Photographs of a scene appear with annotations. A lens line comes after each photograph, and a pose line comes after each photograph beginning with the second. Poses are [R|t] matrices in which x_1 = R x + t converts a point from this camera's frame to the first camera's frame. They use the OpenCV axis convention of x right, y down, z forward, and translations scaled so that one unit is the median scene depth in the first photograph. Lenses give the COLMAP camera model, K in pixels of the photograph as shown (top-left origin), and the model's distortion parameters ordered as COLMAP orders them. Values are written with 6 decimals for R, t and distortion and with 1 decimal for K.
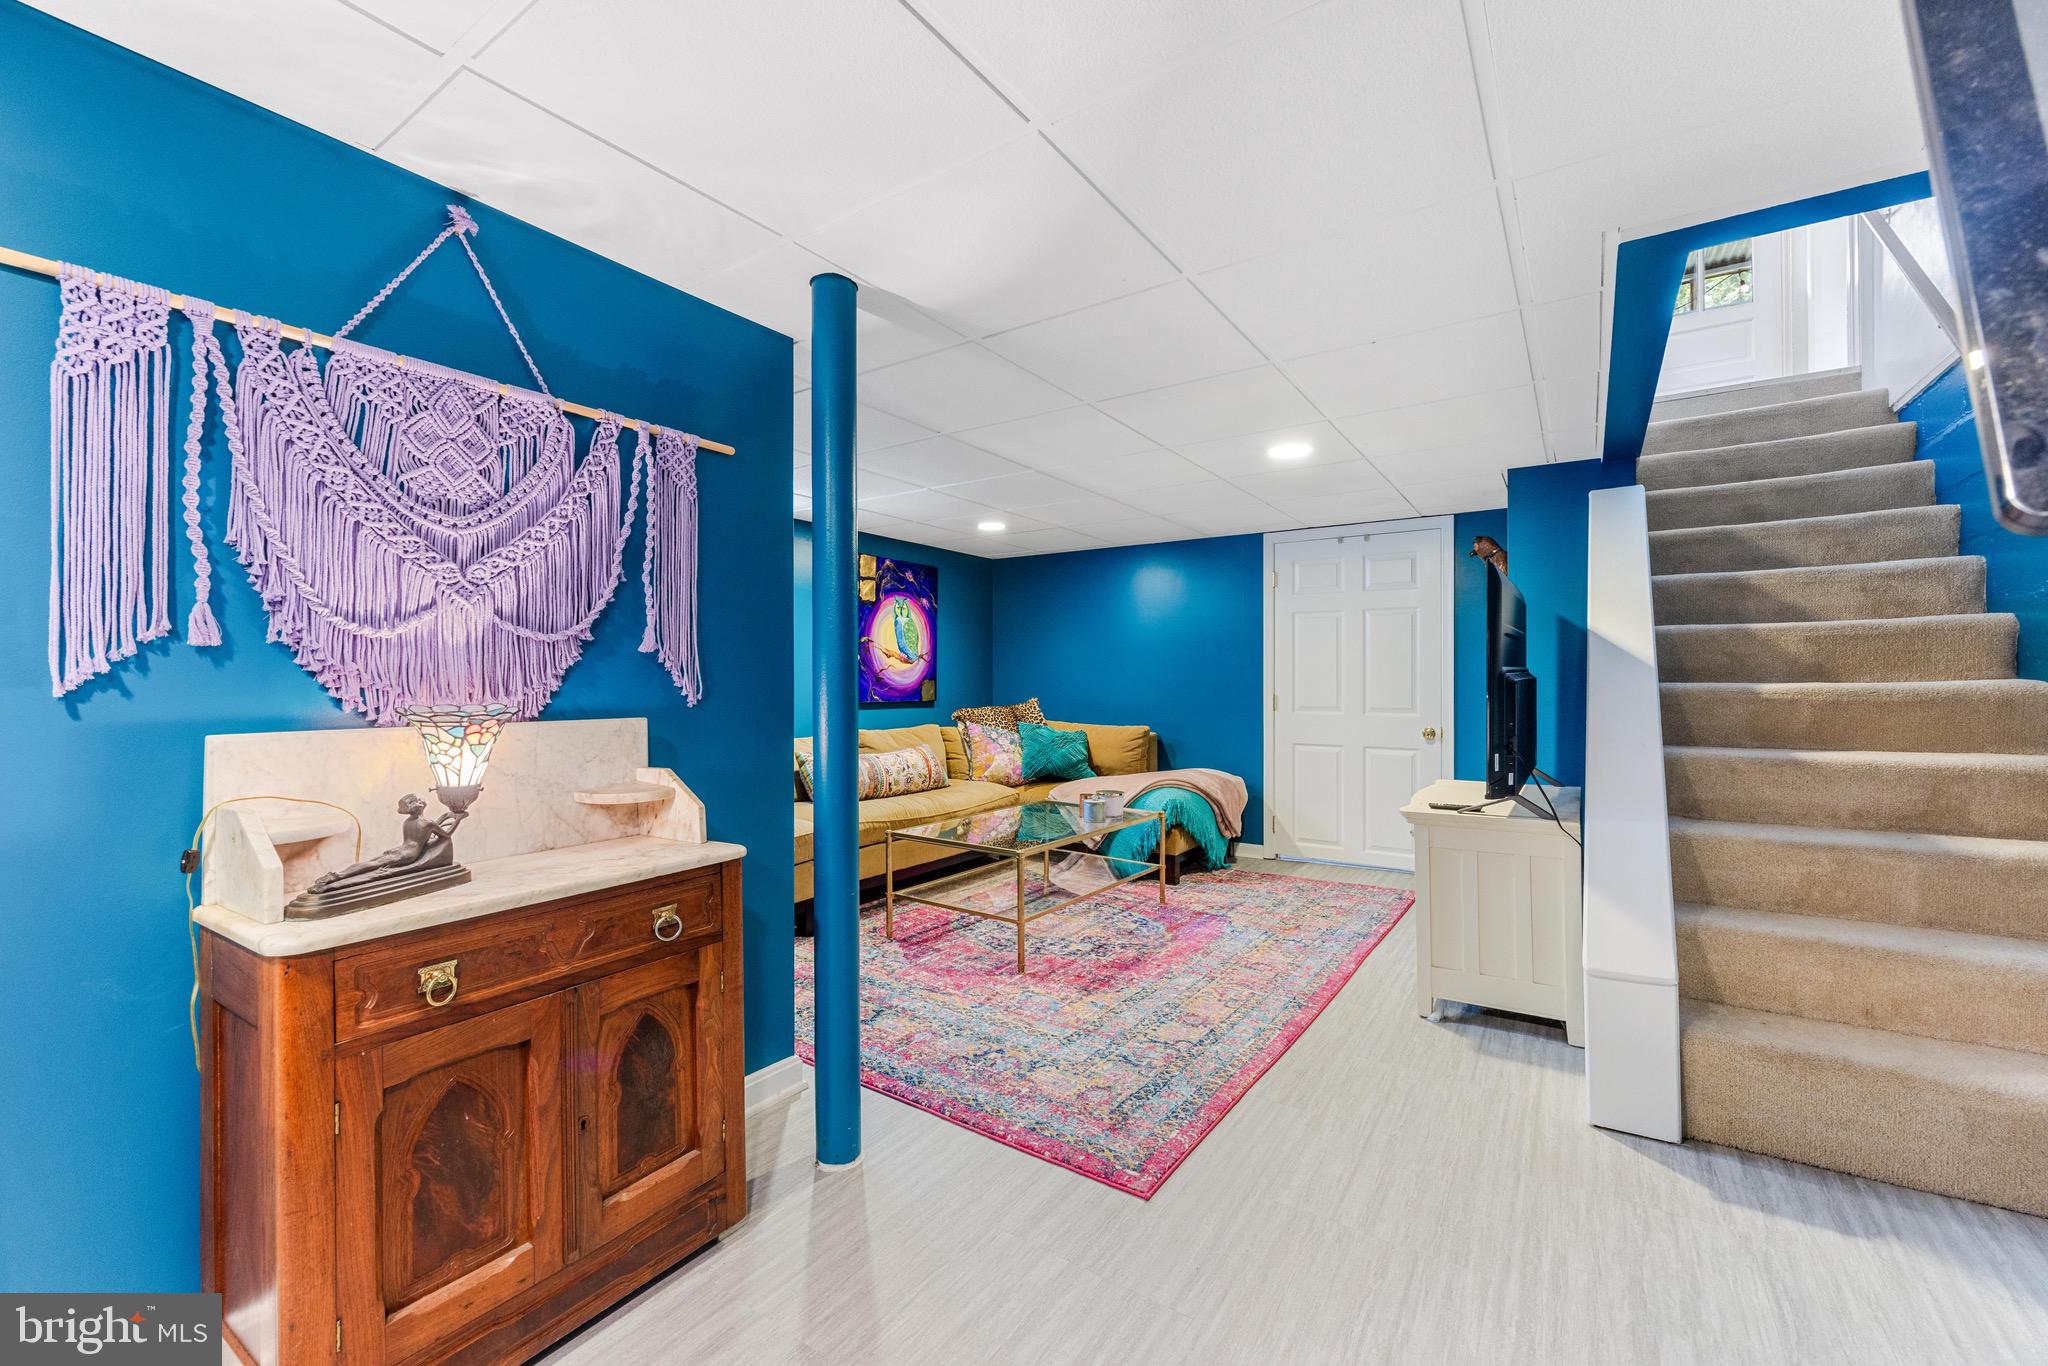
lens RADIAL K [[826.0, 0, 1023.9], [0, 826.0, 674.3], [0, 0, 1]] dist [0.001271, -0.000940]
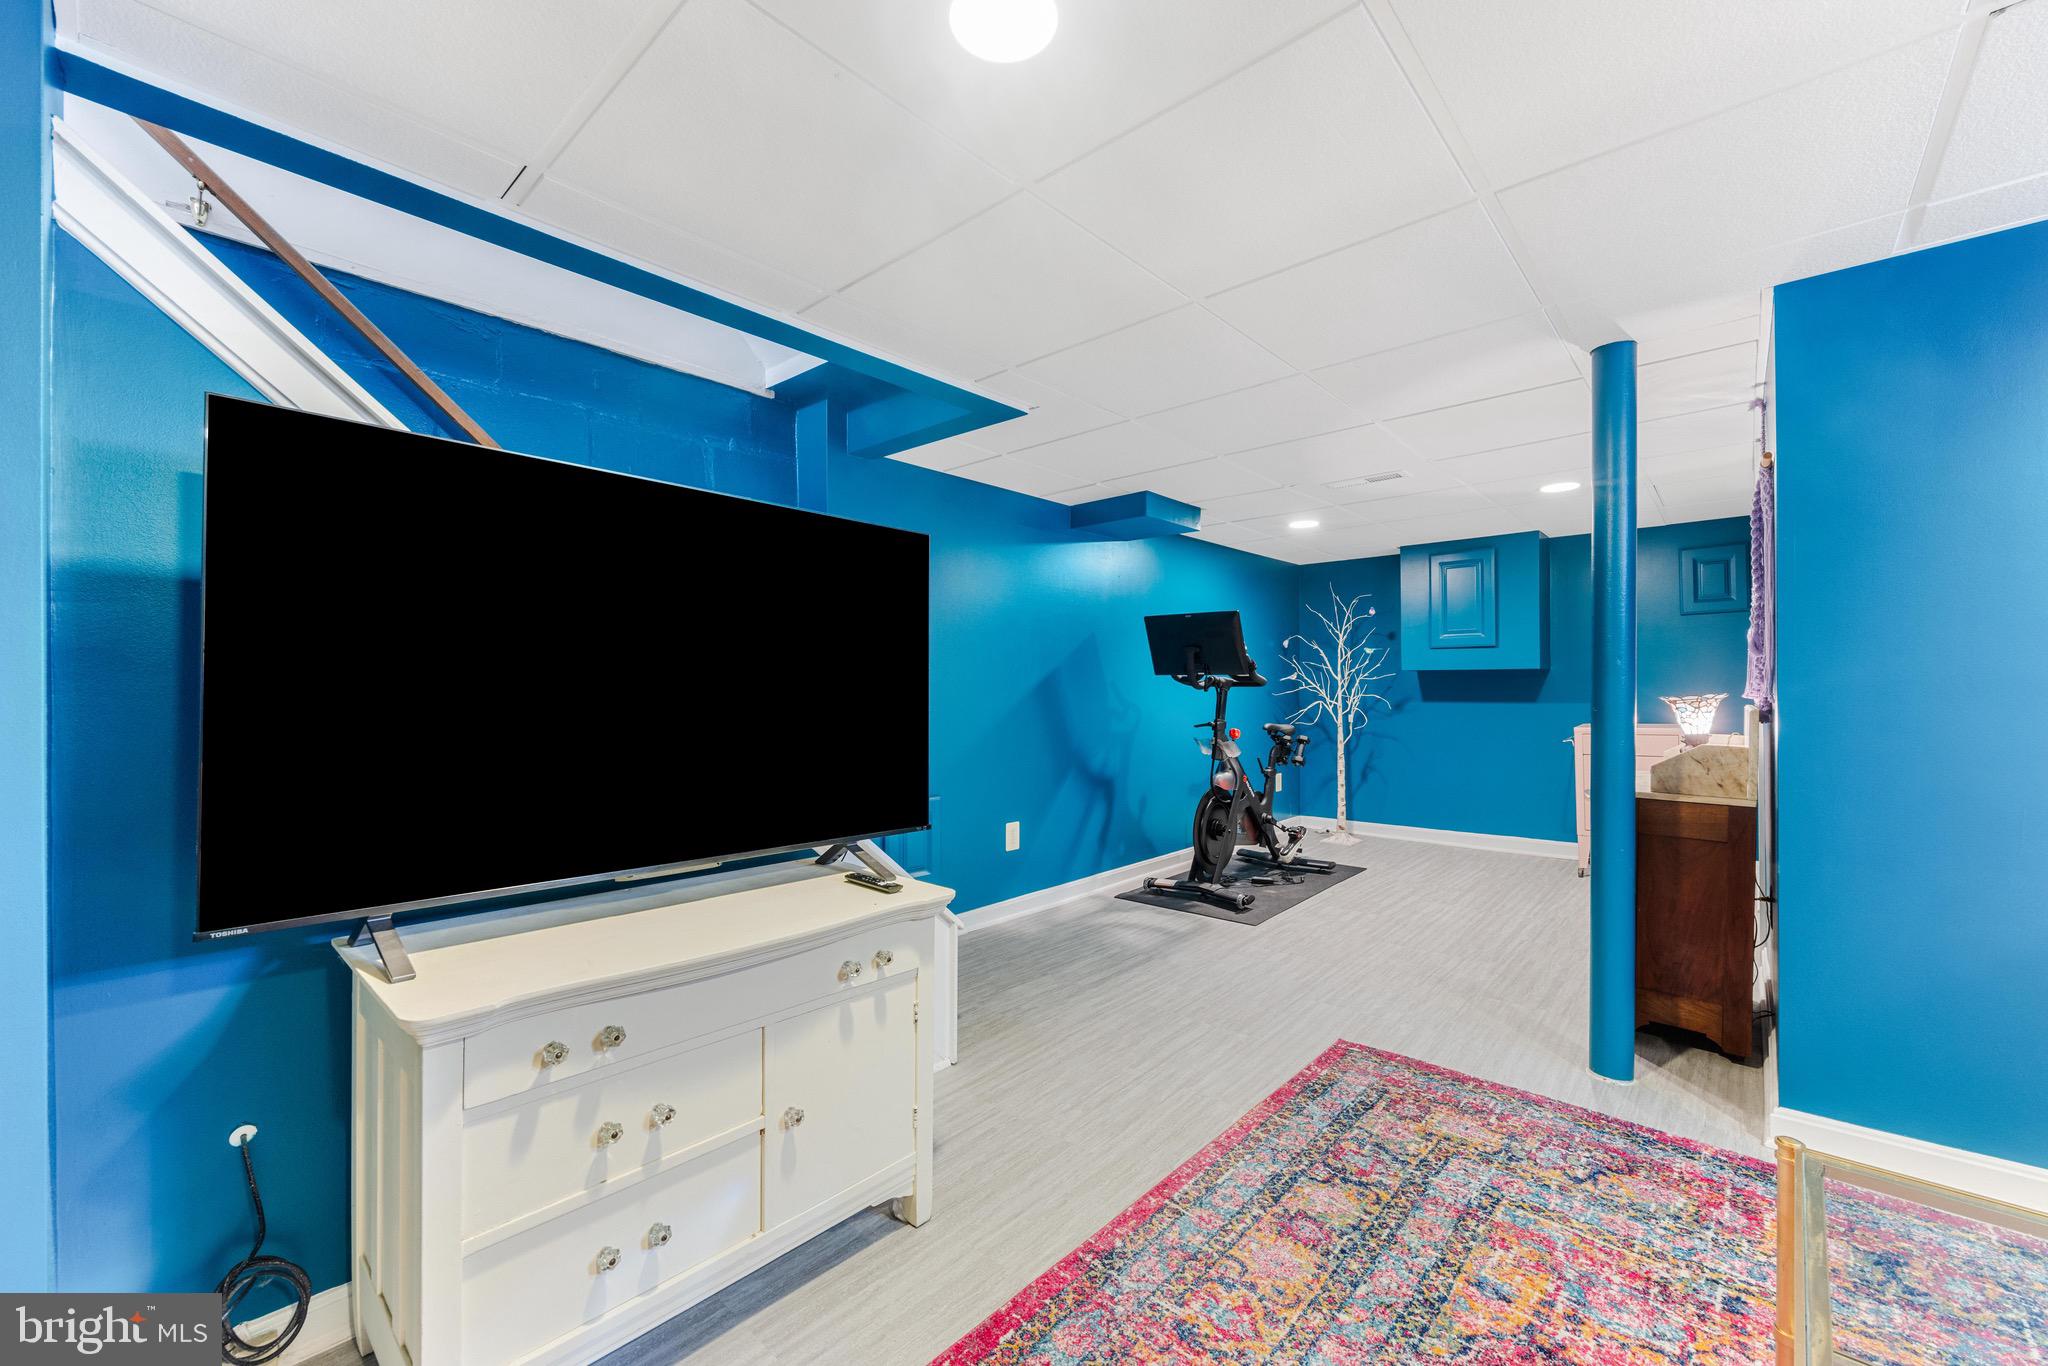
lens RADIAL K [[826.0, 0, 1022.8], [0, 826.0, 684.8], [0, 0, 1]] dist [0.001271, -0.000940]
pose [[-0.991141, -0.000611, 0.132810, 0.187561], [-0.002281, 0.999920, -0.012424, 0.011715], [-0.132792, -0.012617, -0.991064, 0.928455]]
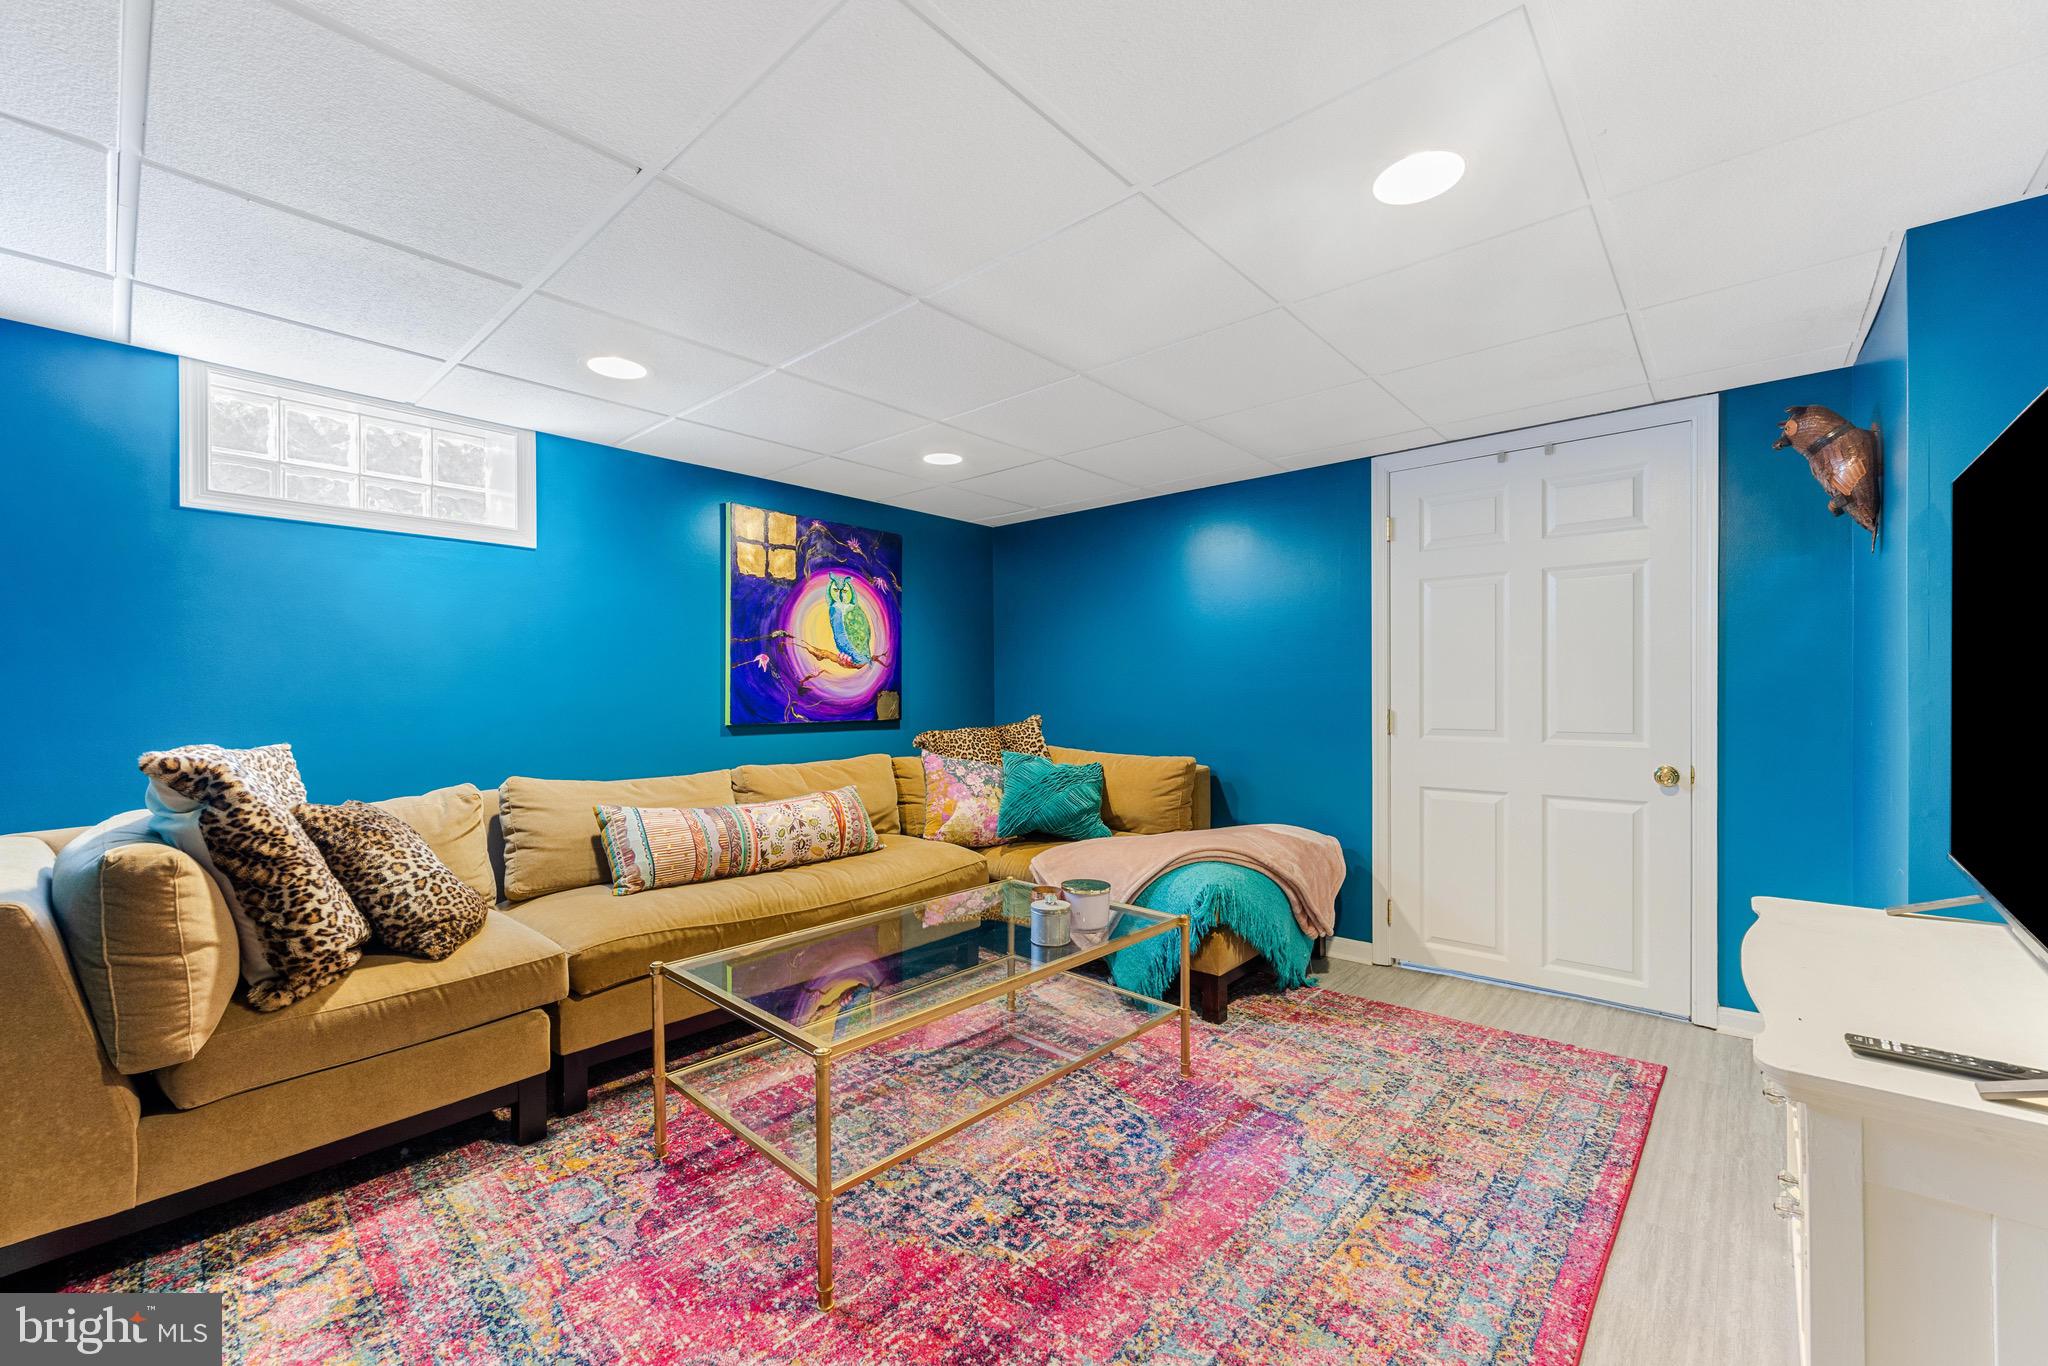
lens RADIAL K [[826.0, 0, 1026.2], [0, 826.0, 699.8], [0, 0, 1]] dist [0.001271, -0.000940]
pose [[0.992111, -0.006008, -0.125215, 0.108940], [0.008115, 0.999834, 0.016323, 0.004246], [0.125096, -0.017211, 0.991995, 0.345794]]
